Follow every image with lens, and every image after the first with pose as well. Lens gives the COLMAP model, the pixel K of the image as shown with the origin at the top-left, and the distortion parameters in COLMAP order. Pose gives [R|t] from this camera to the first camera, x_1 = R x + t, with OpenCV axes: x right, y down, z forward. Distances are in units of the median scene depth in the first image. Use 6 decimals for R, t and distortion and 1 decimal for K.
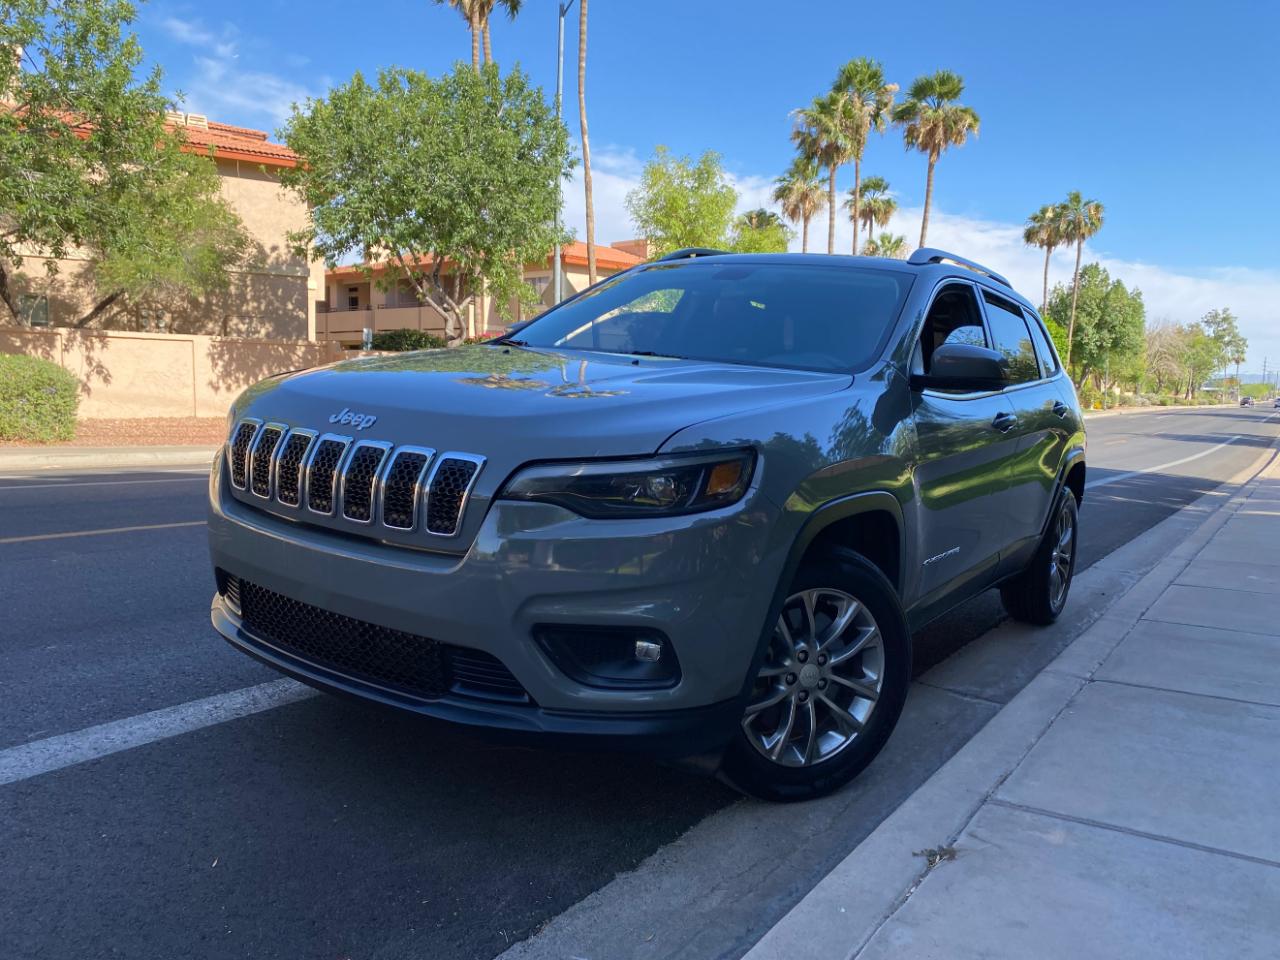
lens RADIAL K [[972.5, 0, 645.0], [0, 972.5, 483.2], [0, 0, 1]] dist [0.008316, 0.003730]
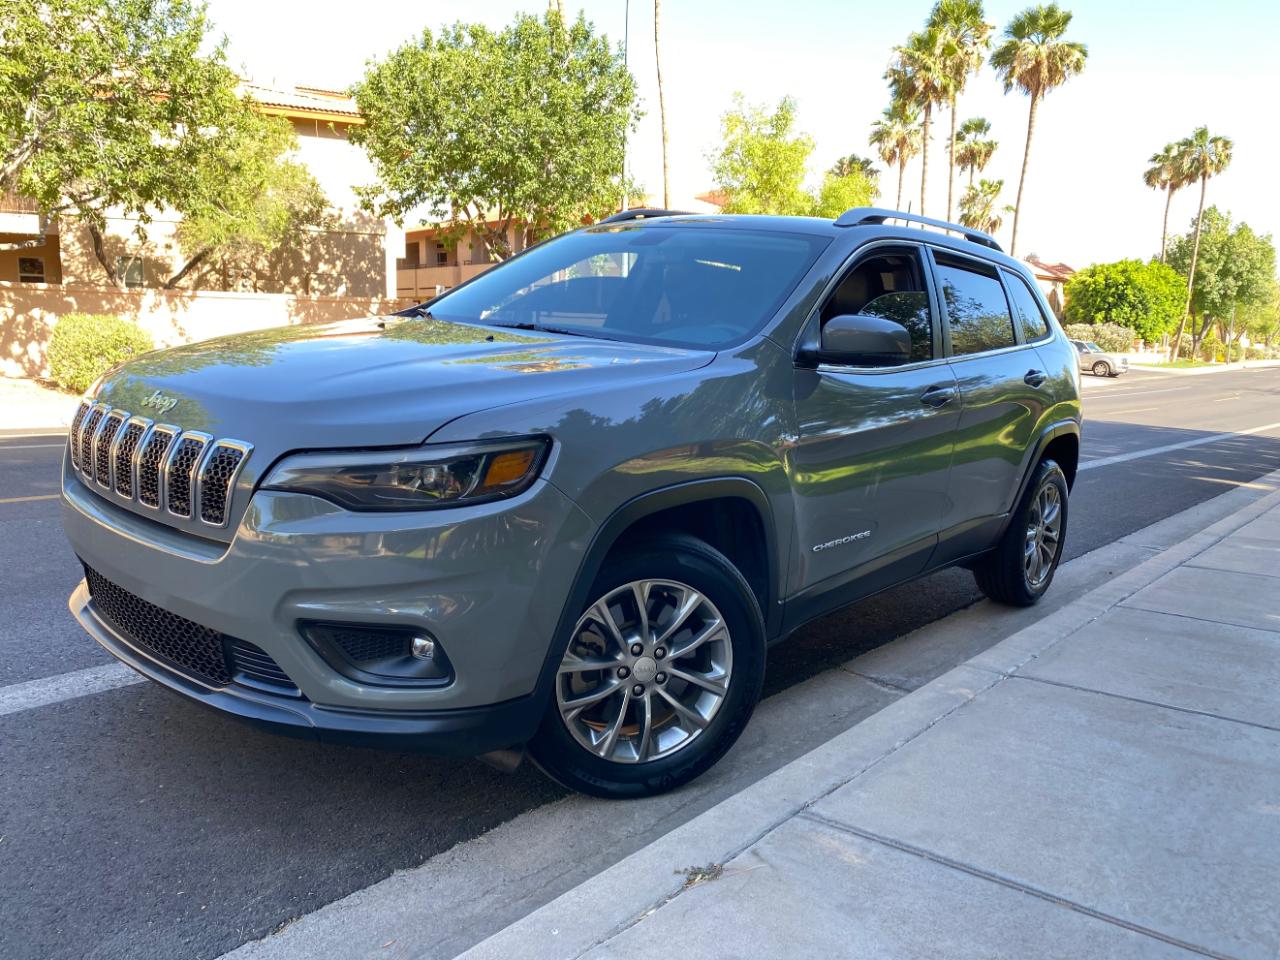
lens RADIAL K [[969.6, 0, 639.5], [0, 969.6, 491.7], [0, 0, 1]] dist [0.008101, -0.000677]
pose [[0.994329, 0.013559, -0.105481, 0.042488], [-0.007530, 0.998326, 0.057346, -0.005167], [0.106082, -0.056227, 0.992766, 0.010412]]
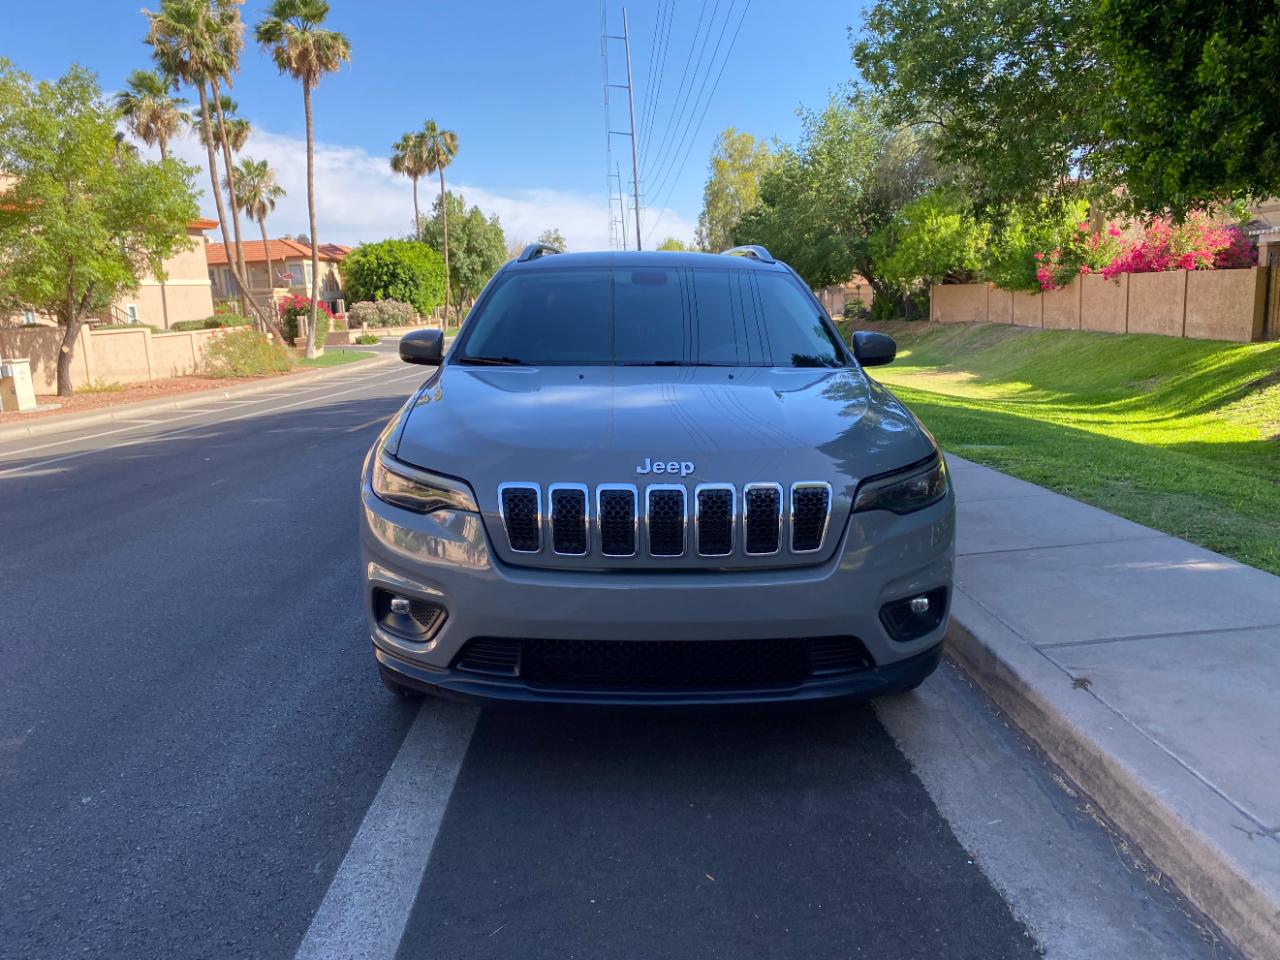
lens RADIAL K [[975.9, 0, 642.3], [0, 975.9, 482.1], [0, 0, 1]] dist [0.012500, 0.000107]
pose [[0.806425, -0.171668, 0.565870, -0.138347], [0.130418, 0.985003, 0.112961, -0.025931], [-0.576776, -0.017295, 0.816719, 0.016640]]
